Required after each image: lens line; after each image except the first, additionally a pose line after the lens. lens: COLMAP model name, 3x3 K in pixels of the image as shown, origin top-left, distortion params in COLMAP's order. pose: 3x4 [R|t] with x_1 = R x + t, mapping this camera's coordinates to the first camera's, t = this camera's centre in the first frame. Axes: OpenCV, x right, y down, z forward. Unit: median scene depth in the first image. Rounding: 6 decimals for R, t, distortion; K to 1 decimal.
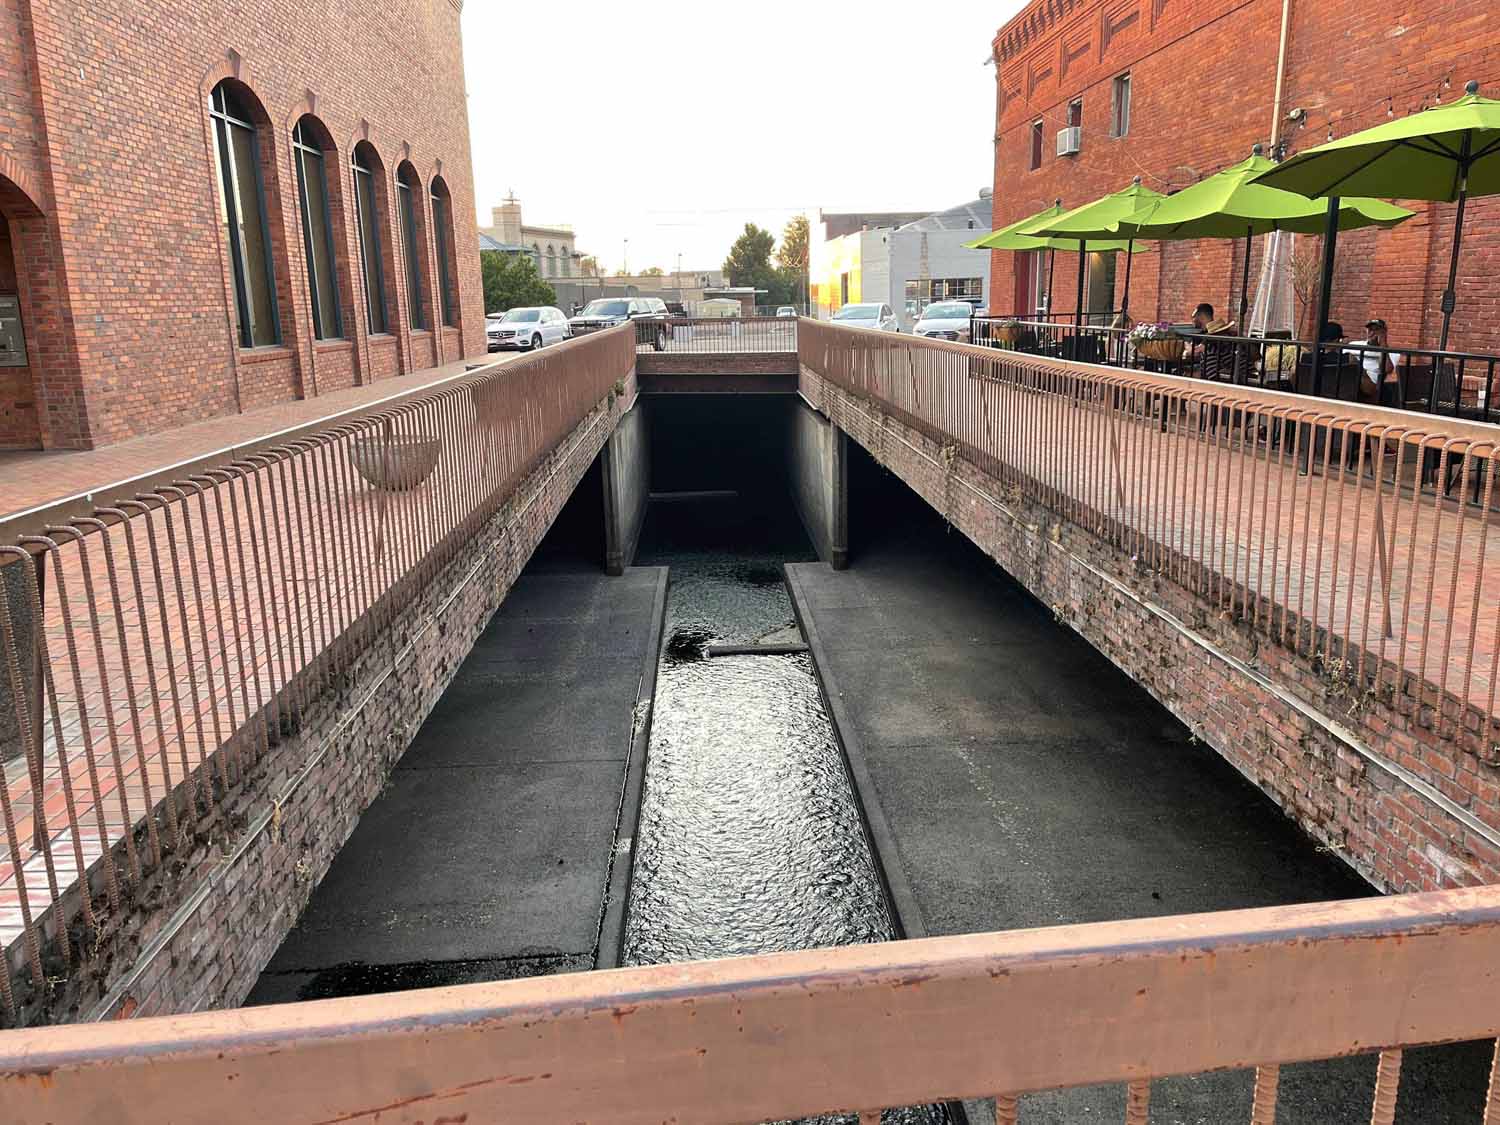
lens RADIAL K [[1153.4, 0, 750.0], [0, 1153.4, 562.5], [0, 0, 1]] dist [0.090738, -0.133548]
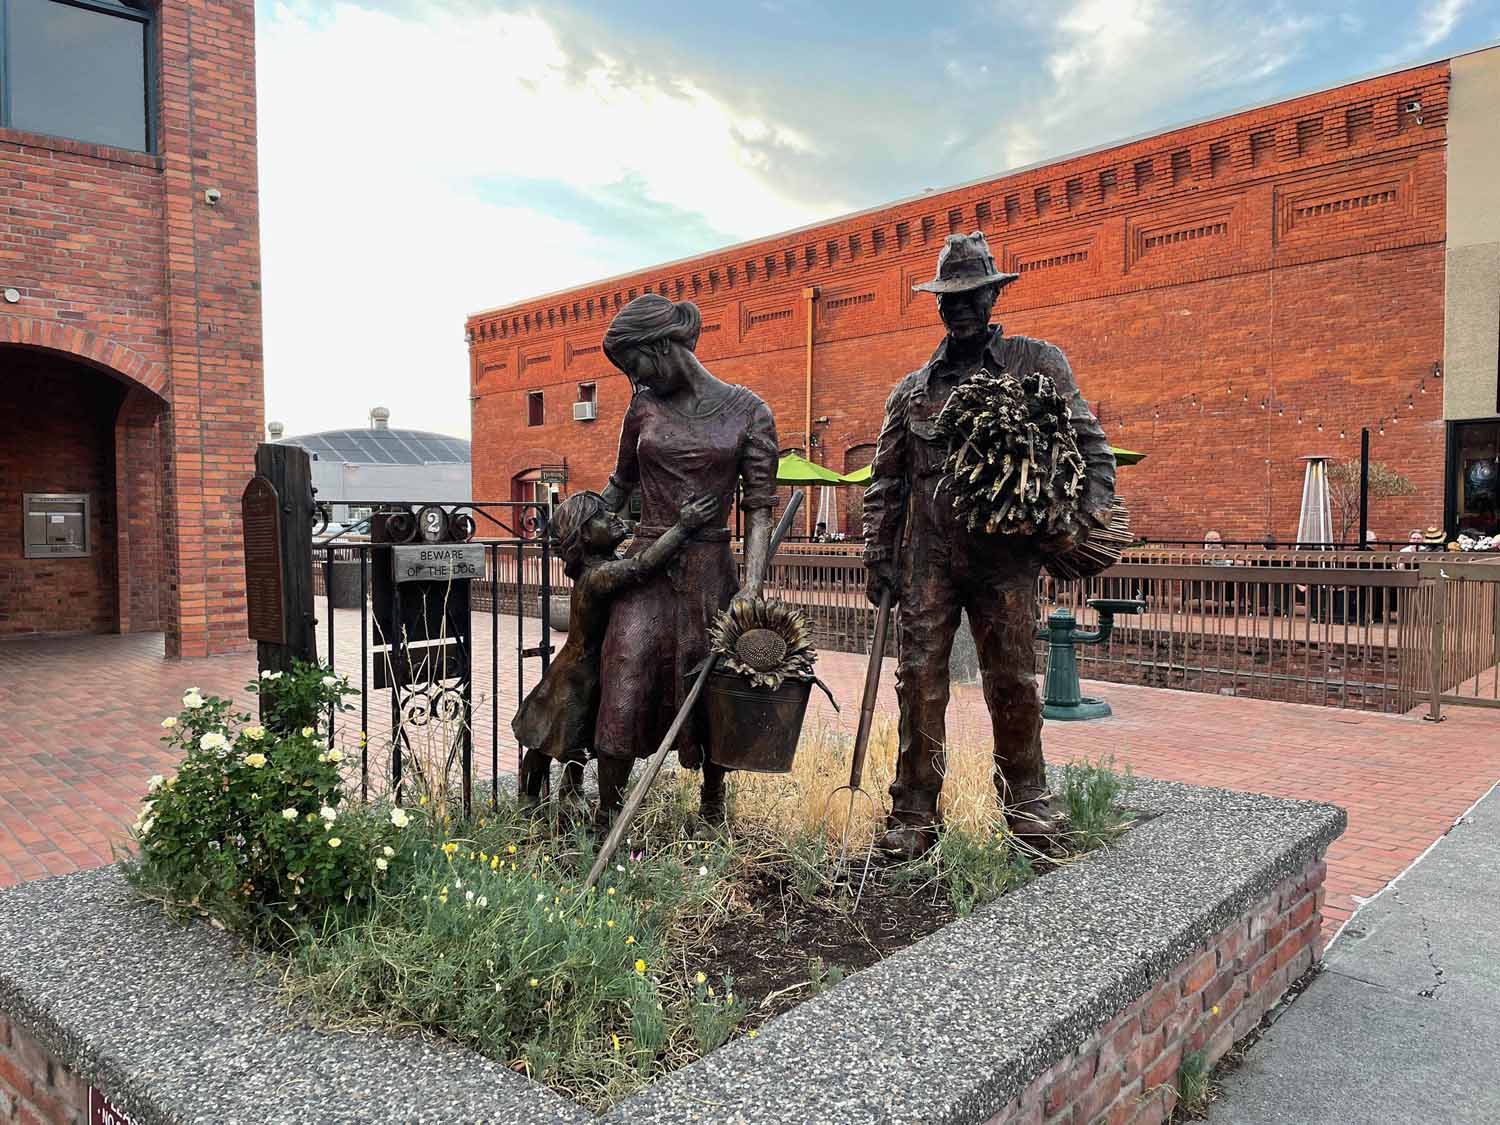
lens RADIAL K [[1153.4, 0, 750.0], [0, 1153.4, 562.5], [0, 0, 1]] dist [0.090738, -0.133548]
pose [[0.748873, -0.003638, 0.662704, -0.890062], [0.133053, 0.980449, -0.144972, 0.075019], [-0.649220, 0.196740, 0.734716, -0.186793]]
